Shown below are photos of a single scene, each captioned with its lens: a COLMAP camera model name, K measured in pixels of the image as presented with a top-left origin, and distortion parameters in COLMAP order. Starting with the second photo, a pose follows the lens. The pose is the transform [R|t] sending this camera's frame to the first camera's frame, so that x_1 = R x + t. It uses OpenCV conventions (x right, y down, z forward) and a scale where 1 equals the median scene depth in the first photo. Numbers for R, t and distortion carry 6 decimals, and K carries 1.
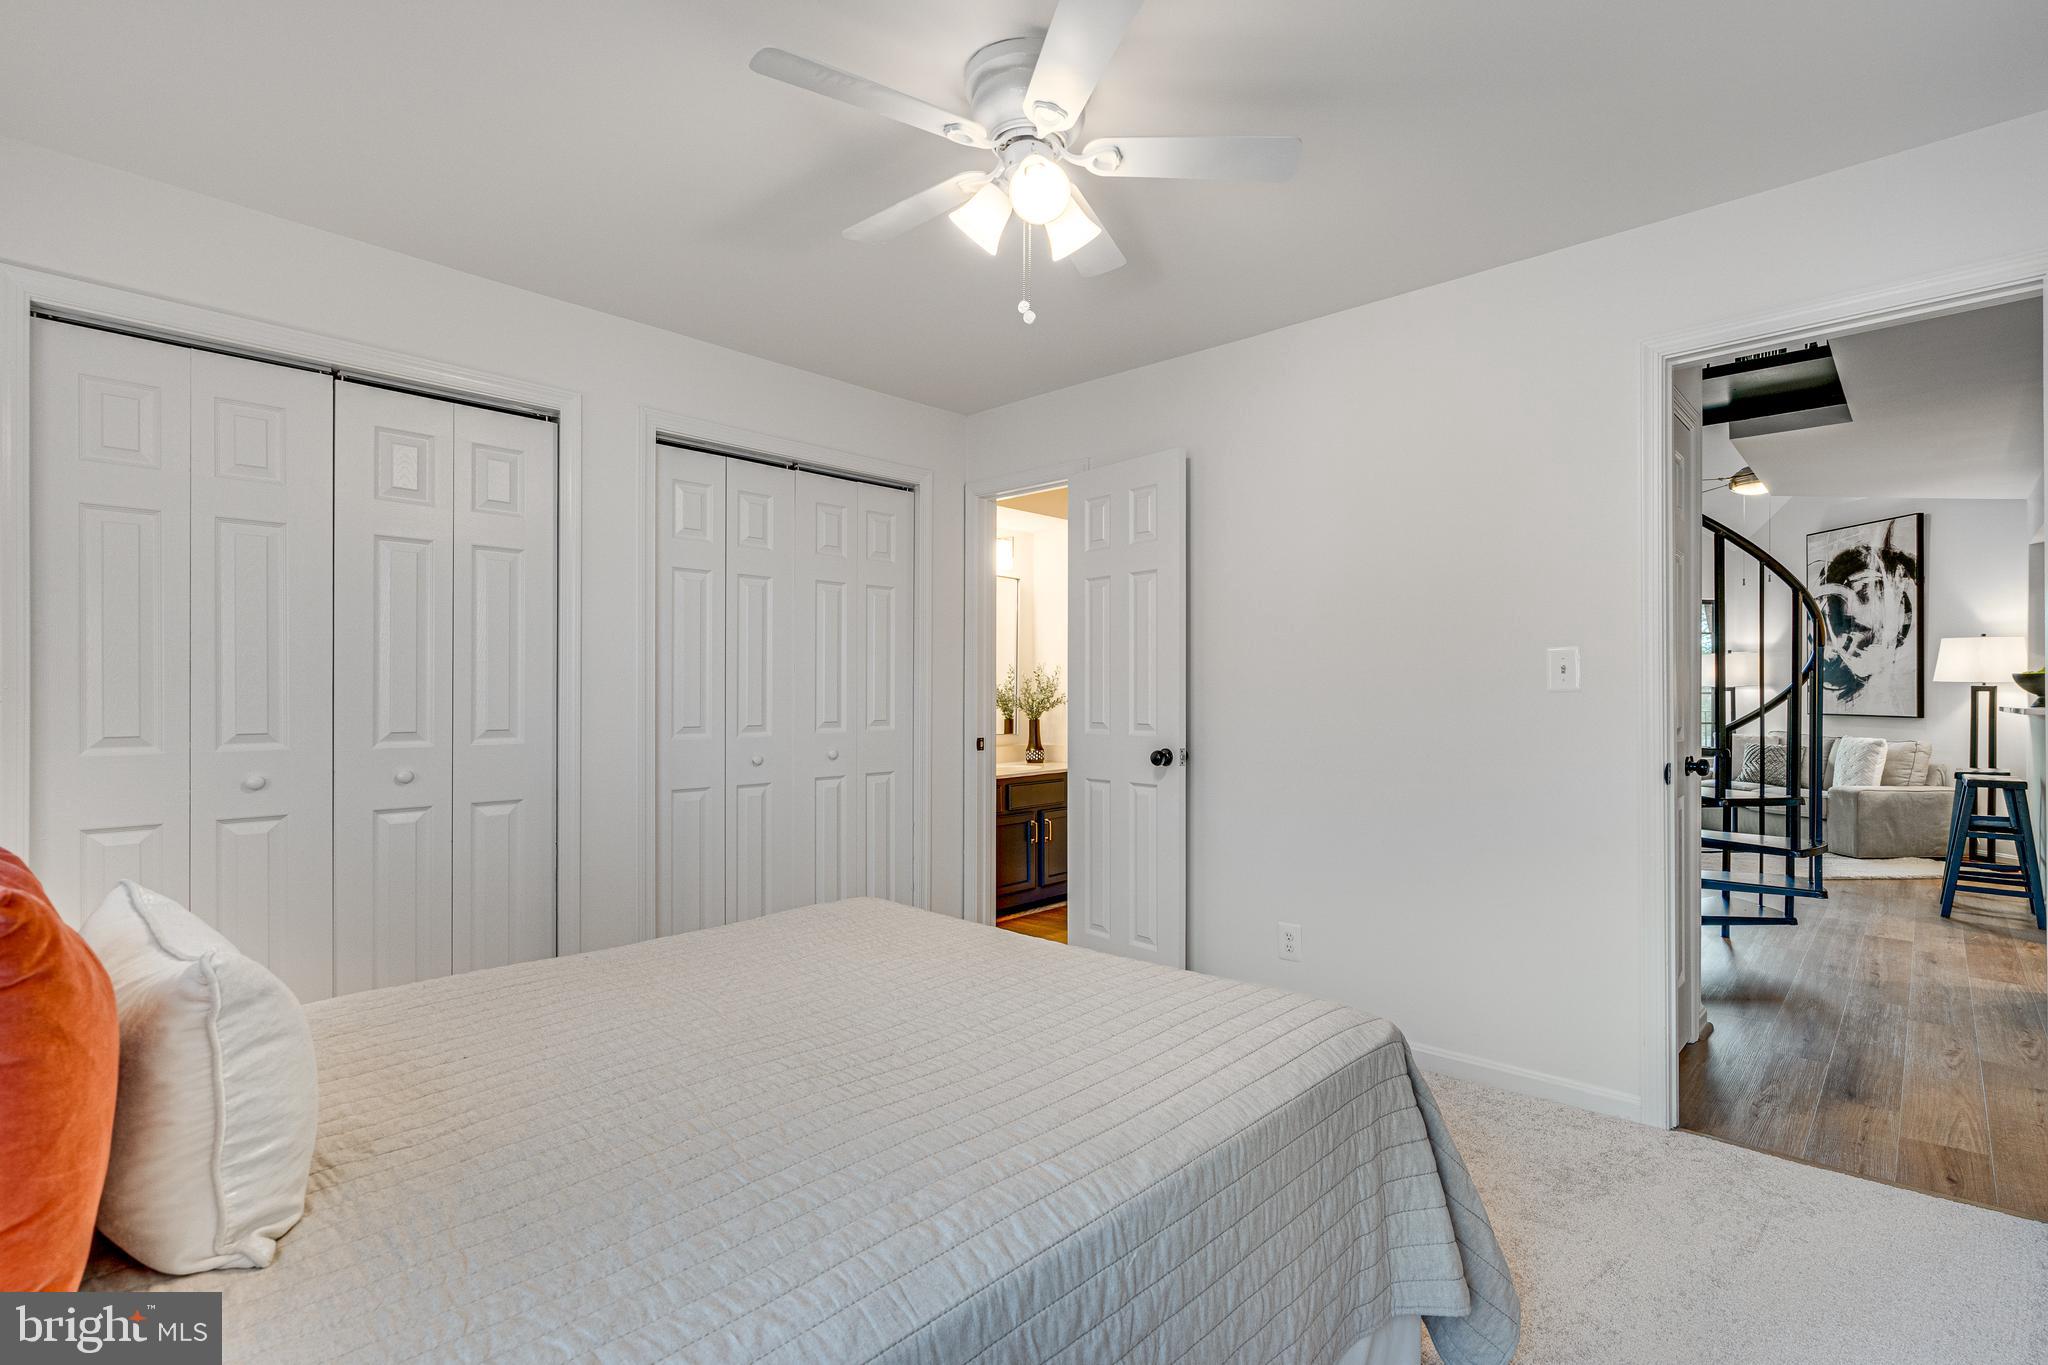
lens RADIAL K [[1007.0, 0, 1031.2], [0, 1007.0, 692.6], [0, 0, 1]] dist [-0.000425, -0.000017]
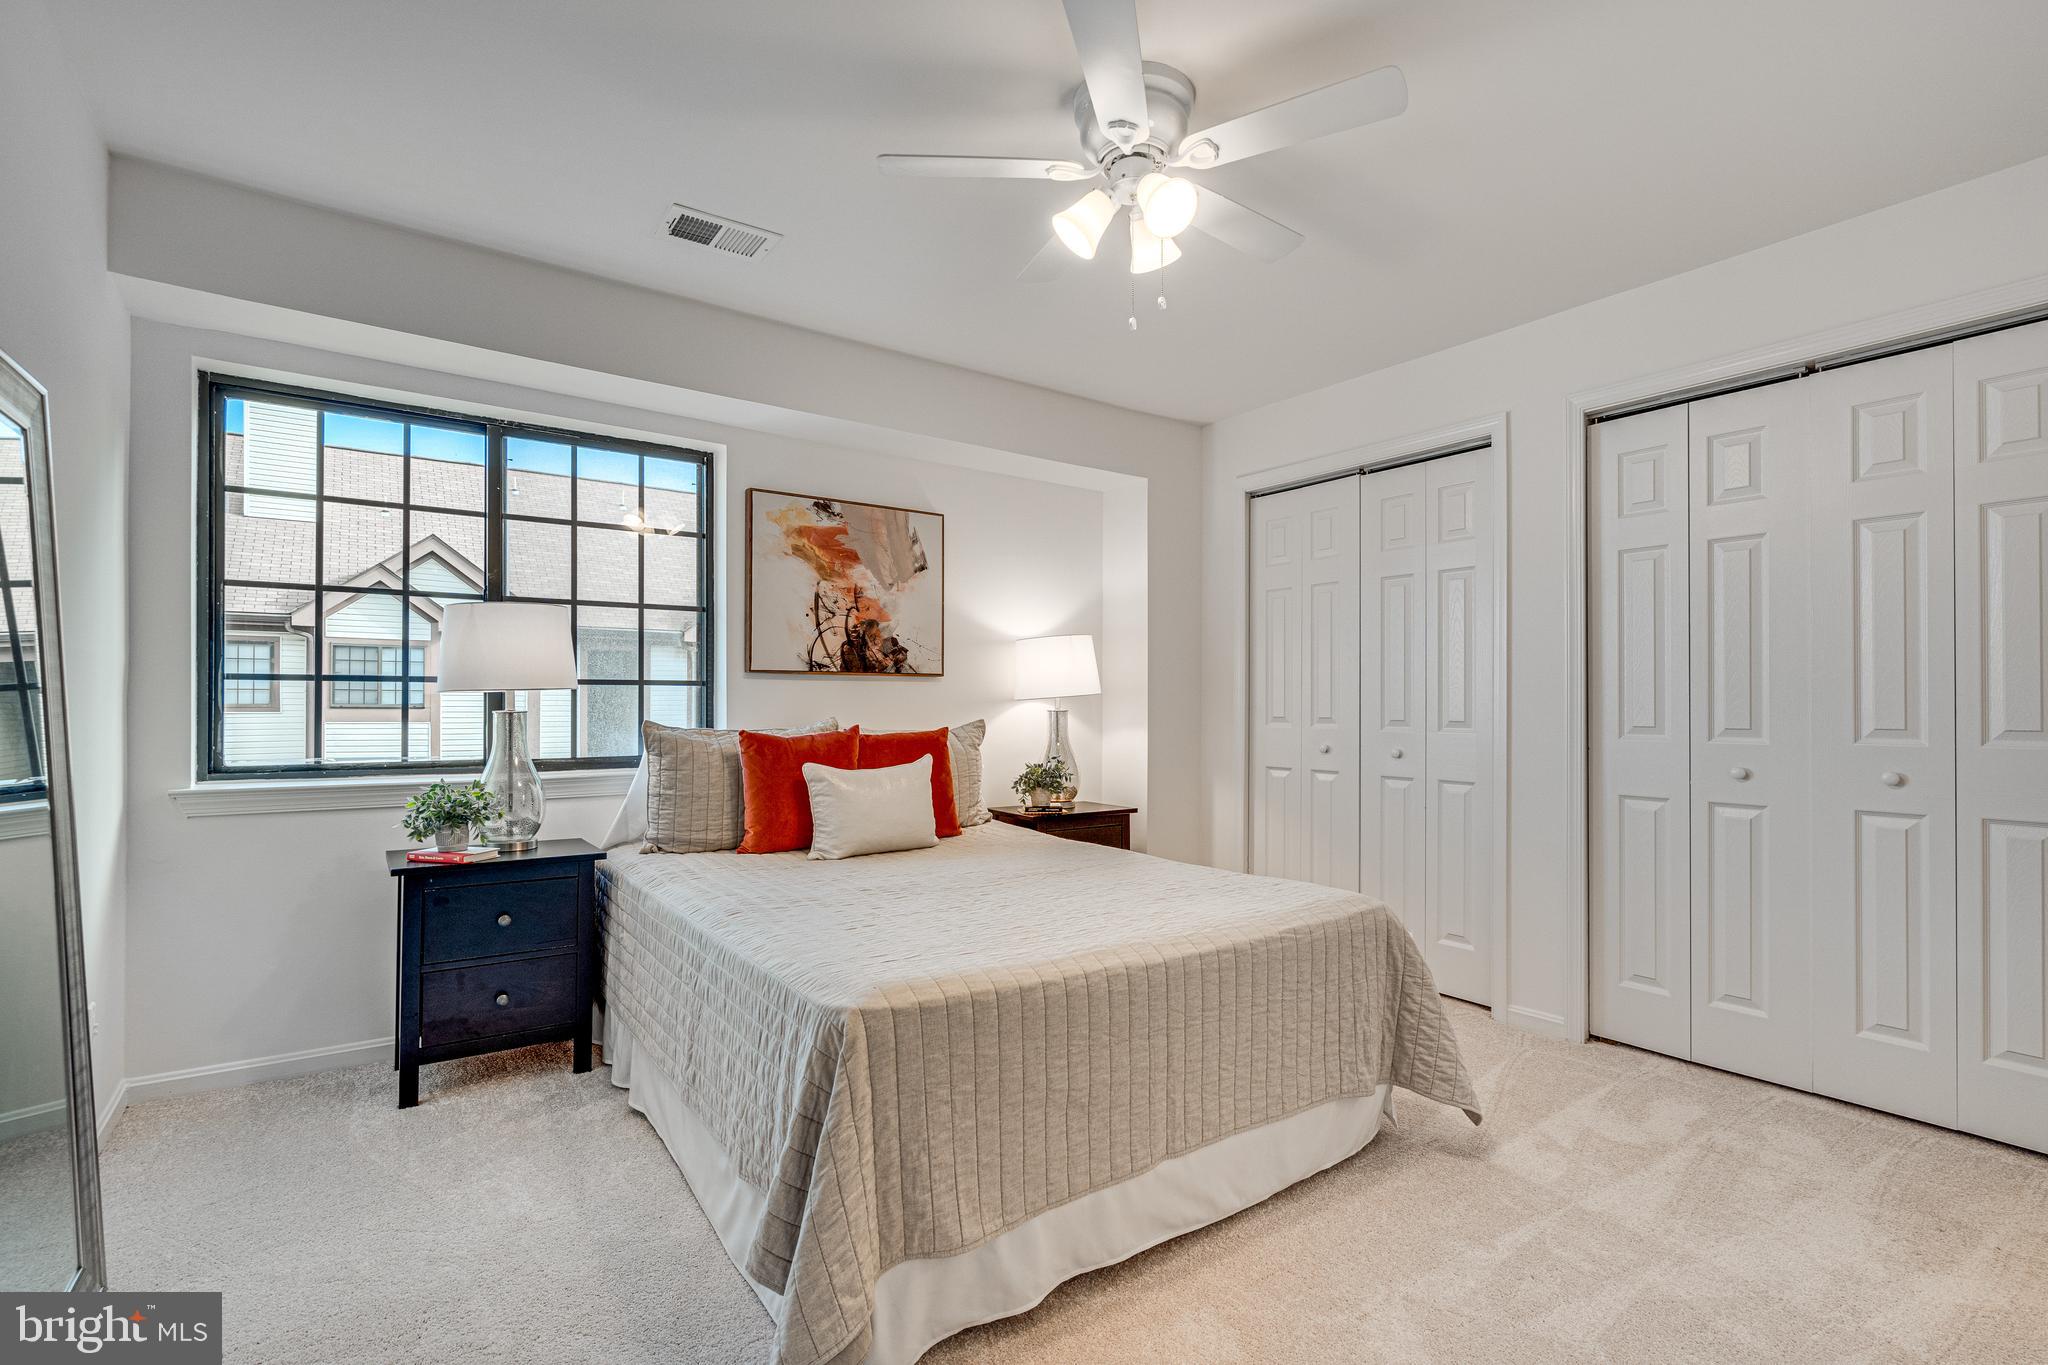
lens RADIAL K [[943.1, 0, 1016.6], [0, 943.1, 696.6], [0, 0, 1]] dist [-0.001406, -0.000179]
pose [[-0.235216, 0.002053, -0.971941, 0.553838], [0.006410, 0.999979, 0.000561, 0.003027], [0.971922, -0.006098, -0.235225, 0.615841]]
